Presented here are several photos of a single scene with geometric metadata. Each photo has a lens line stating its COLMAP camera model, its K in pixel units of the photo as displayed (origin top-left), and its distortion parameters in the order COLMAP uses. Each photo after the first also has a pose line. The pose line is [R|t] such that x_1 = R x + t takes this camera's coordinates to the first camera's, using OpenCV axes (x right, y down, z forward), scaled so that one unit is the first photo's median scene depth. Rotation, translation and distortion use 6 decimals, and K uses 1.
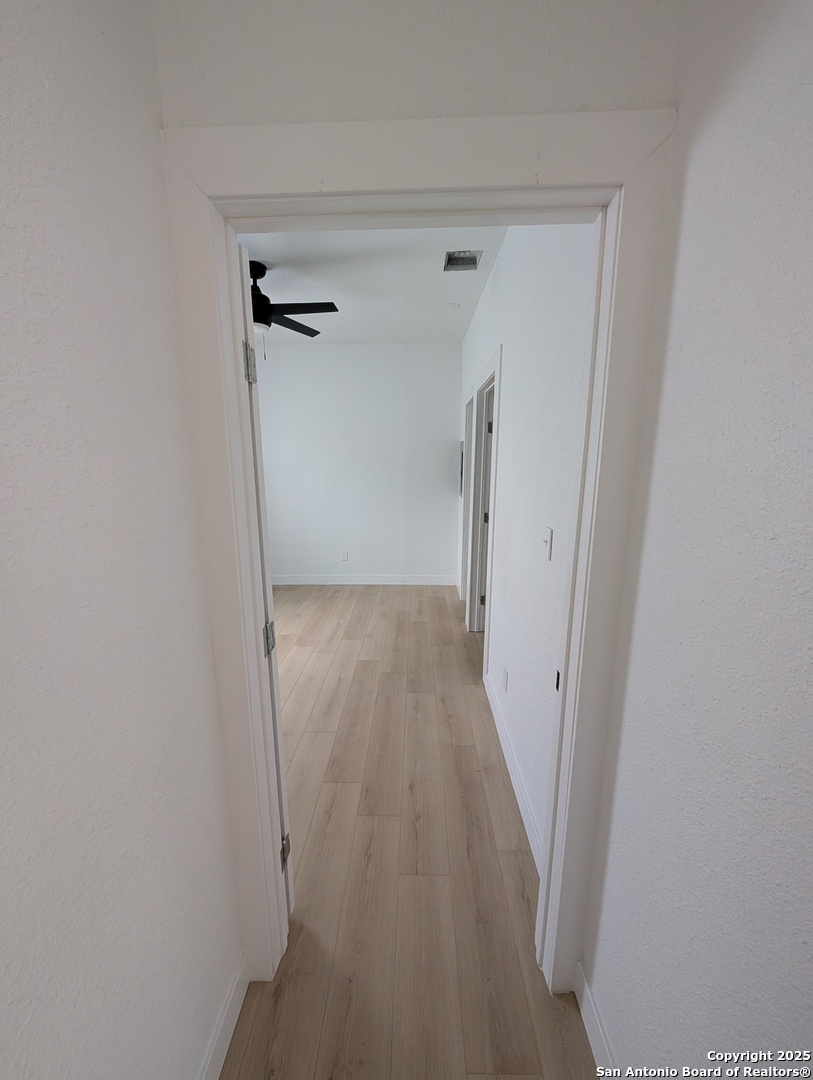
lens RADIAL K [[406.1, 0, 408.4], [0, 406.1, 538.6], [0, 0, 1]] dist [-0.001450, -0.000367]
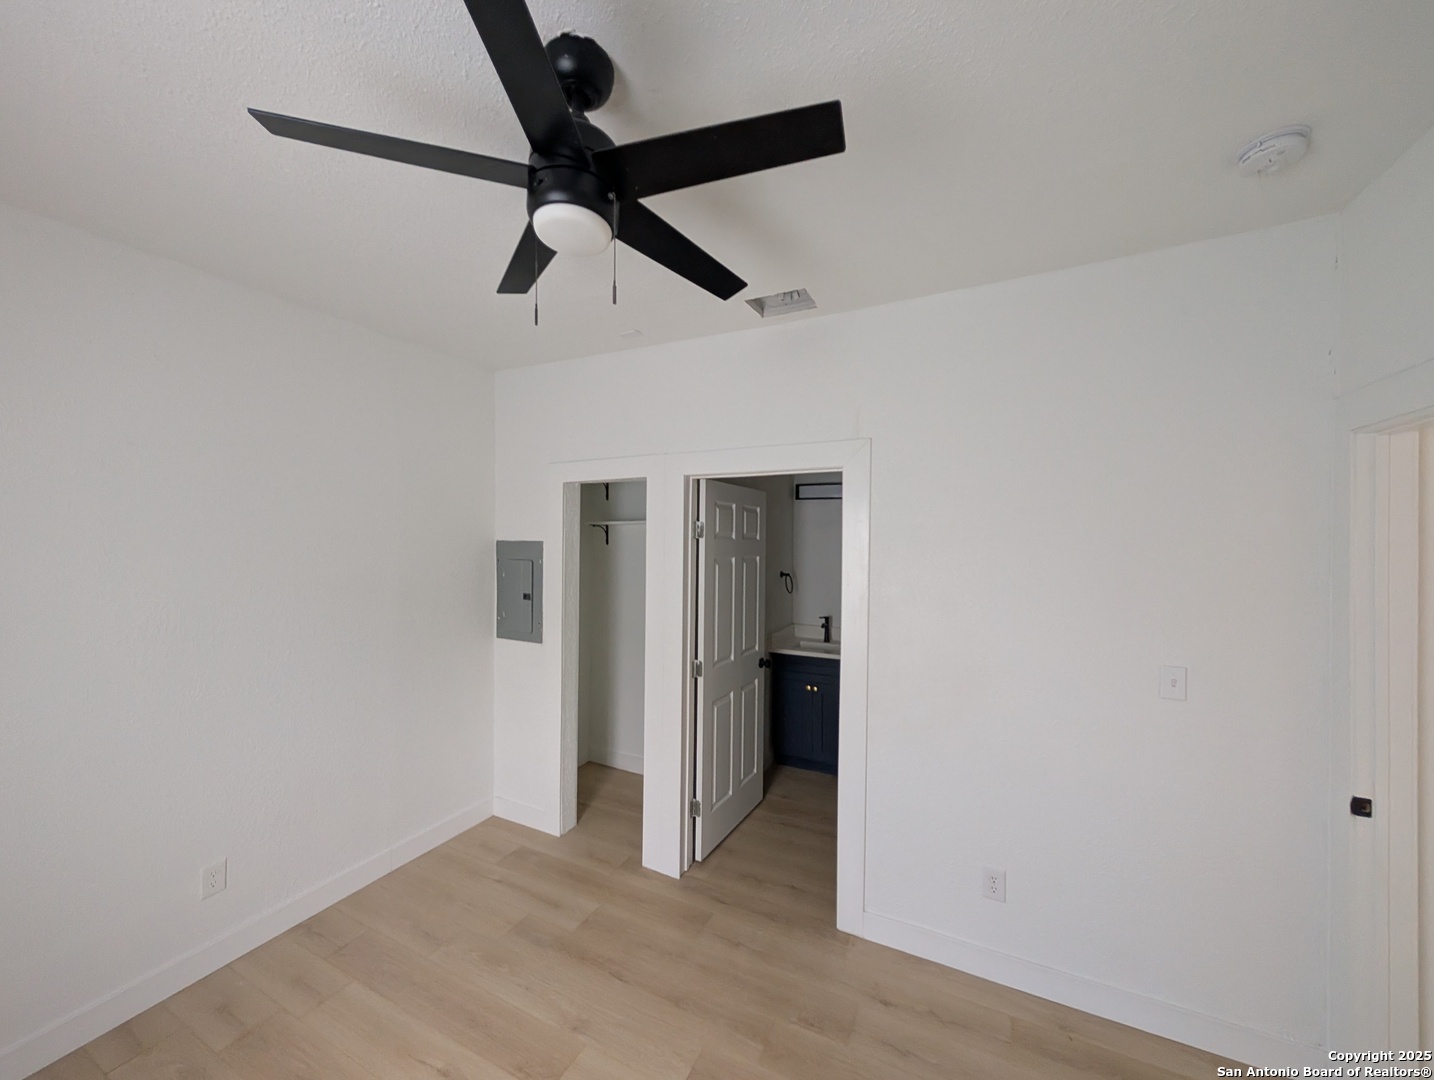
lens RADIAL K [[539.2, 0, 717.9], [0, 539.2, 537.4], [0, 0, 1]] dist [-0.001450, -0.000367]
pose [[0.427350, 0.005859, 0.904067, -0.482199], [0.176042, 0.980299, -0.089567, -0.149825], [-0.886781, 0.197430, 0.417900, 0.517176]]
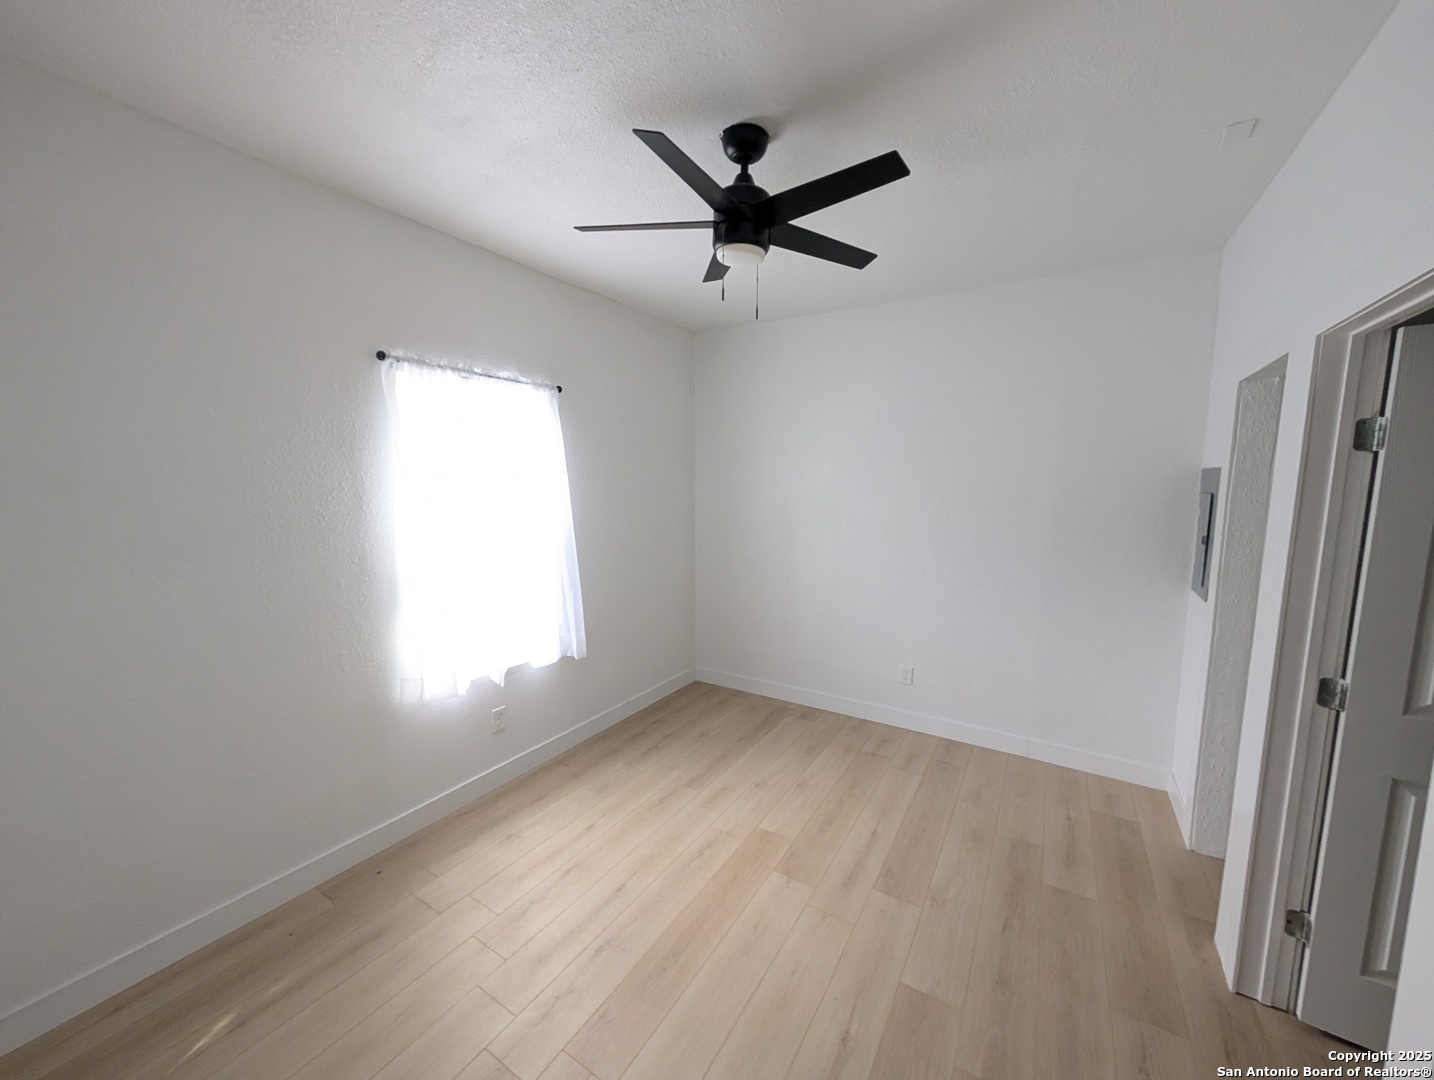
lens RADIAL K [[539.2, 0, 717.9], [0, 539.2, 537.4], [0, 0, 1]] dist [-0.001450, -0.000367]
pose [[0.858641, 0.059686, -0.509091, -0.023274], [-0.107524, 0.992073, -0.065040, -0.084769], [0.501173, 0.110585, 0.858252, 0.301949]]
